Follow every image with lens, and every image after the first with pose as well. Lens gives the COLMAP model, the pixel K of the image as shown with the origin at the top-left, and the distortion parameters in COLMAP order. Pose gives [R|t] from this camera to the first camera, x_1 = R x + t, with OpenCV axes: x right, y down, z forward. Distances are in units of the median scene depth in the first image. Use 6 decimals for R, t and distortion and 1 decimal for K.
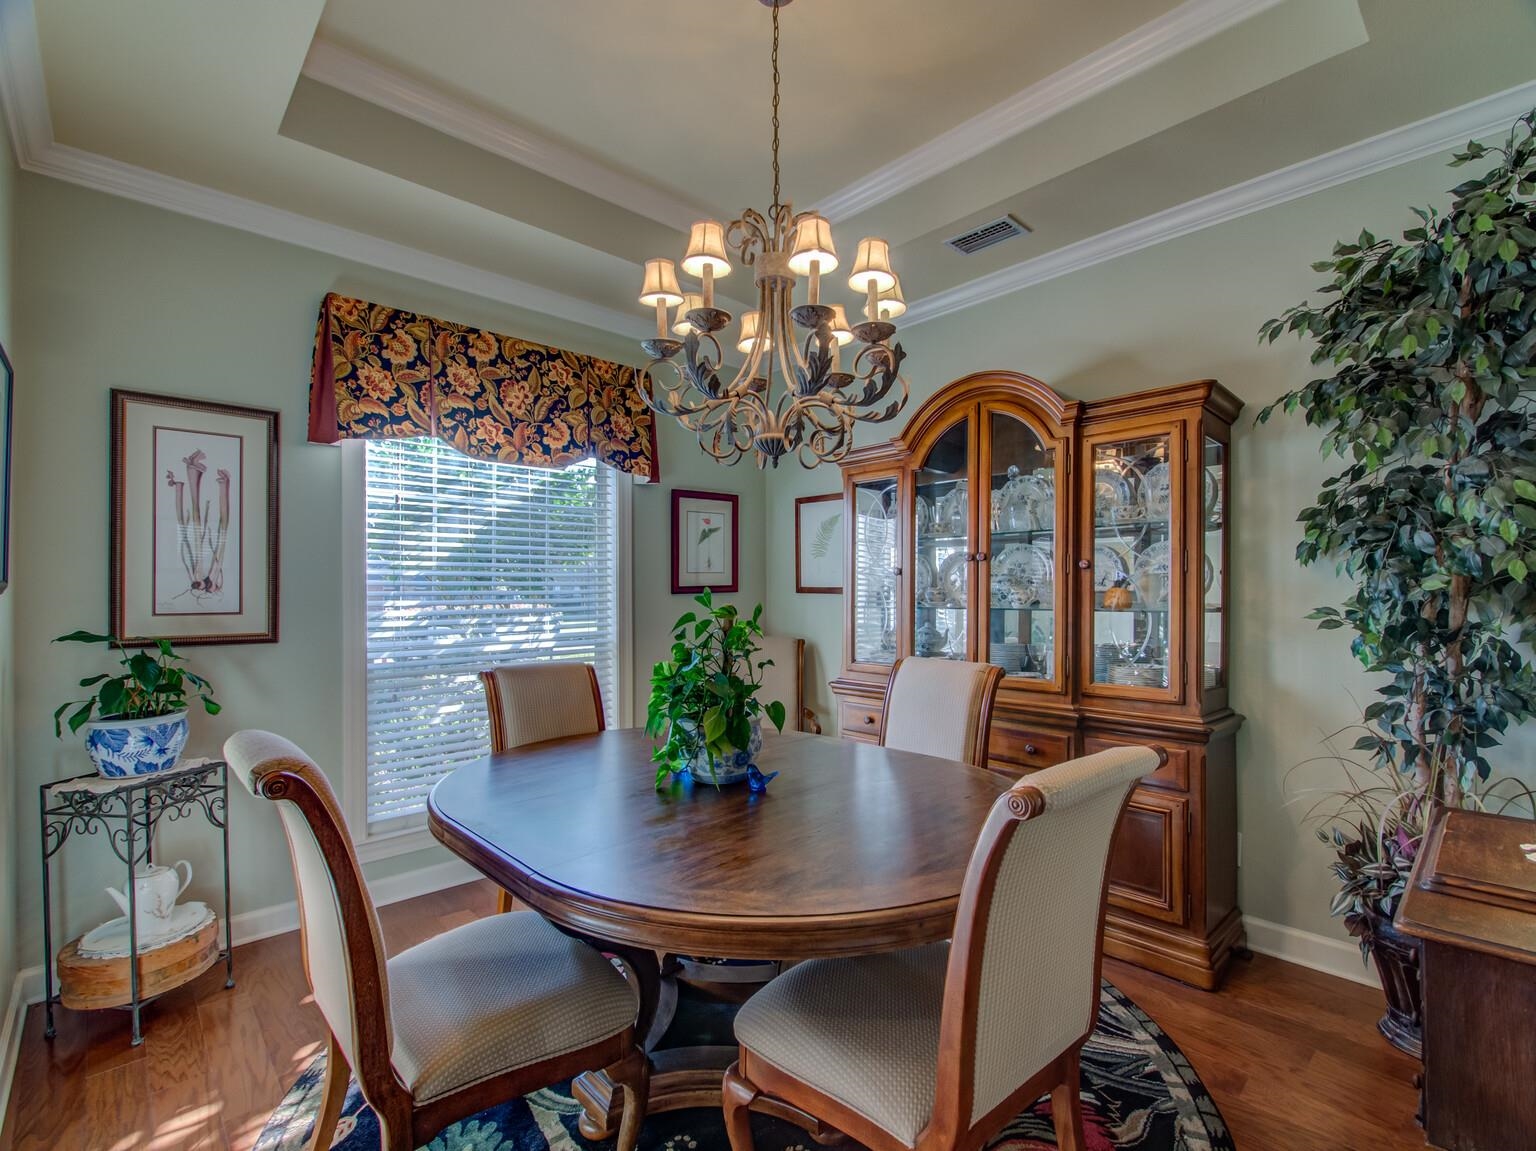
lens RADIAL K [[711.2, 0, 784.8], [0, 711.2, 589.6], [0, 0, 1]] dist [0.006678, -0.005929]
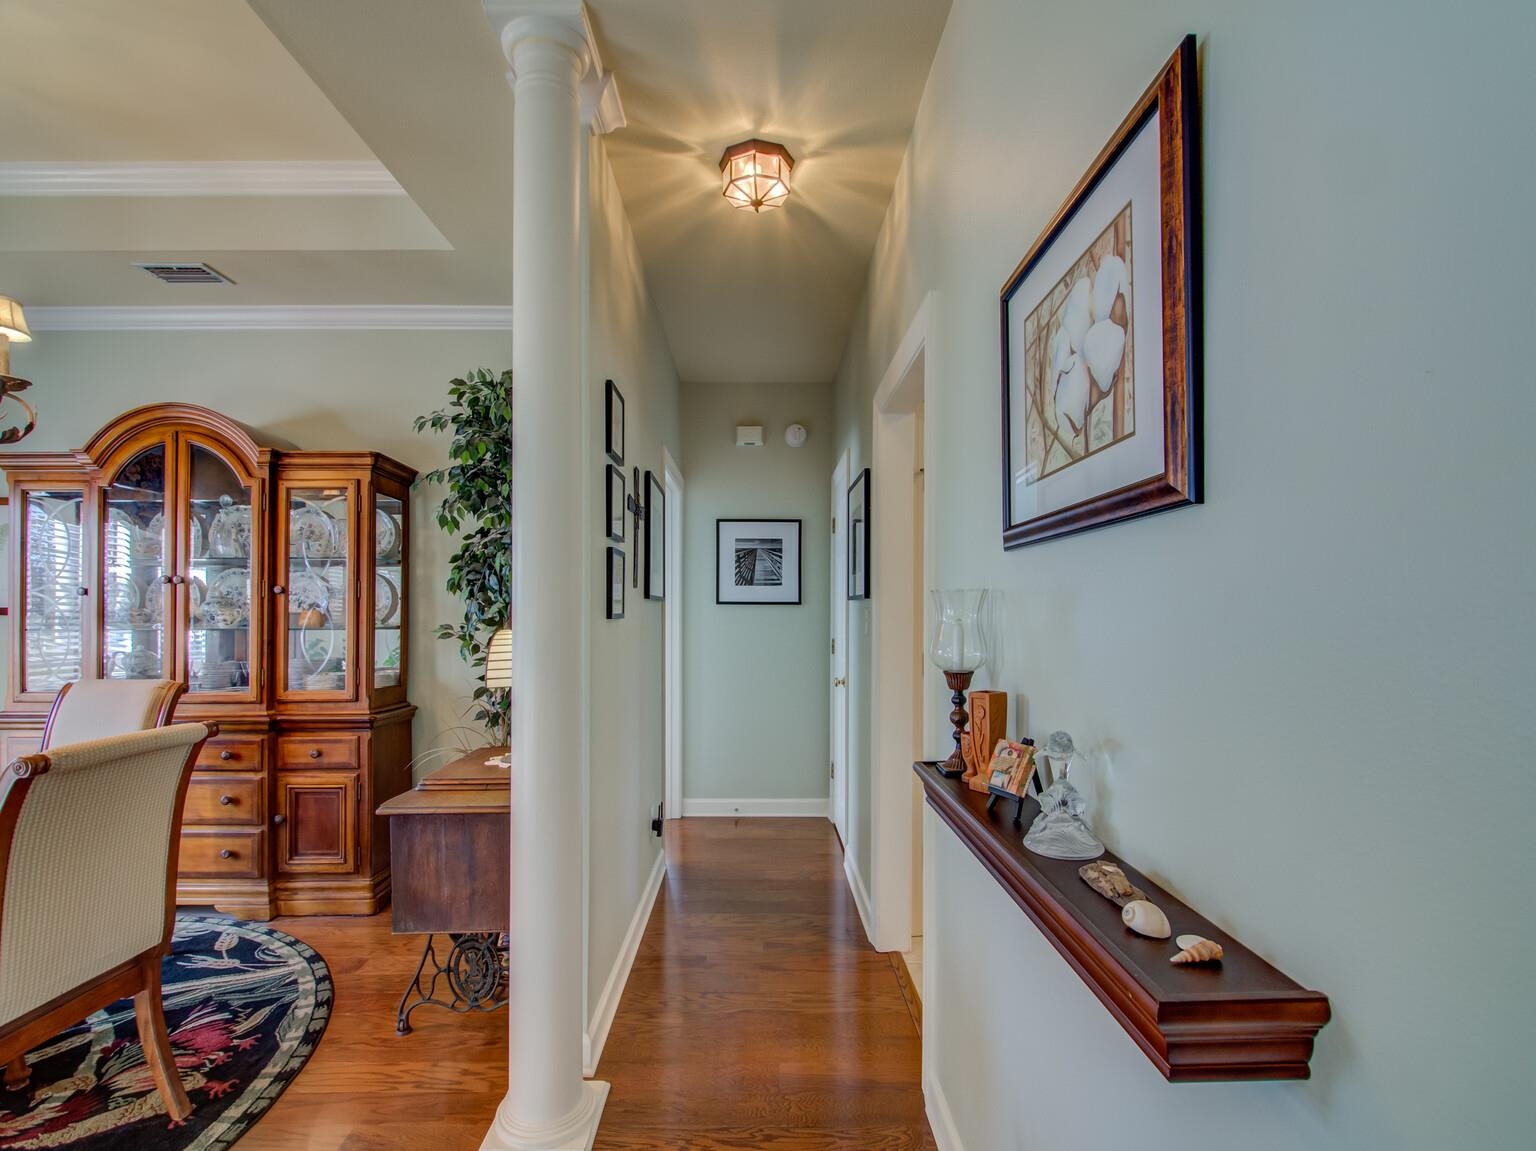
lens RADIAL K [[711.2, 0, 758.8], [0, 711.2, 617.8], [0, 0, 1]] dist [0.006678, -0.005929]
pose [[0.691180, -0.003164, 0.722676, 0.121501], [-0.004229, 0.999956, 0.008422, -0.002836], [-0.722670, -0.008878, 0.691136, -0.378830]]
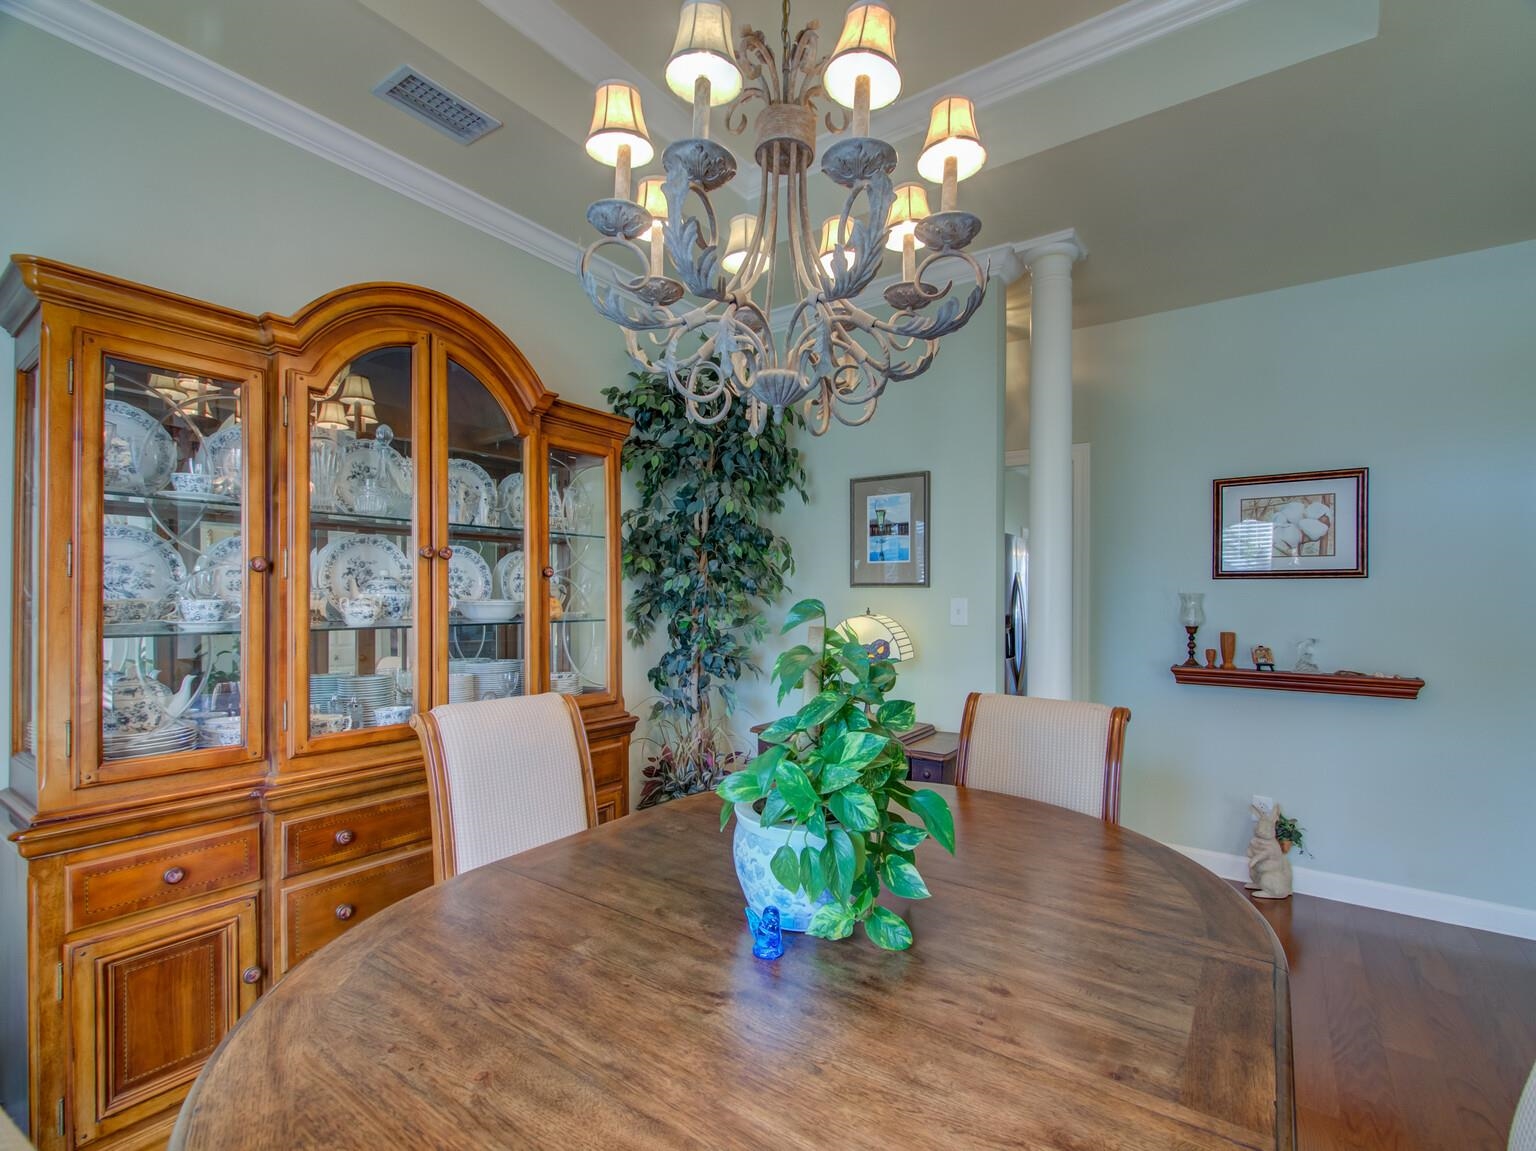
lens RADIAL K [[711.2, 0, 771.7], [0, 711.2, 589.1], [0, 0, 1]] dist [0.006678, -0.005929]
pose [[-0.193234, 0.002518, 0.981150, -0.537759], [-0.005393, 0.999979, -0.003629, -0.018601], [-0.981138, -0.005992, -0.193216, 0.914811]]
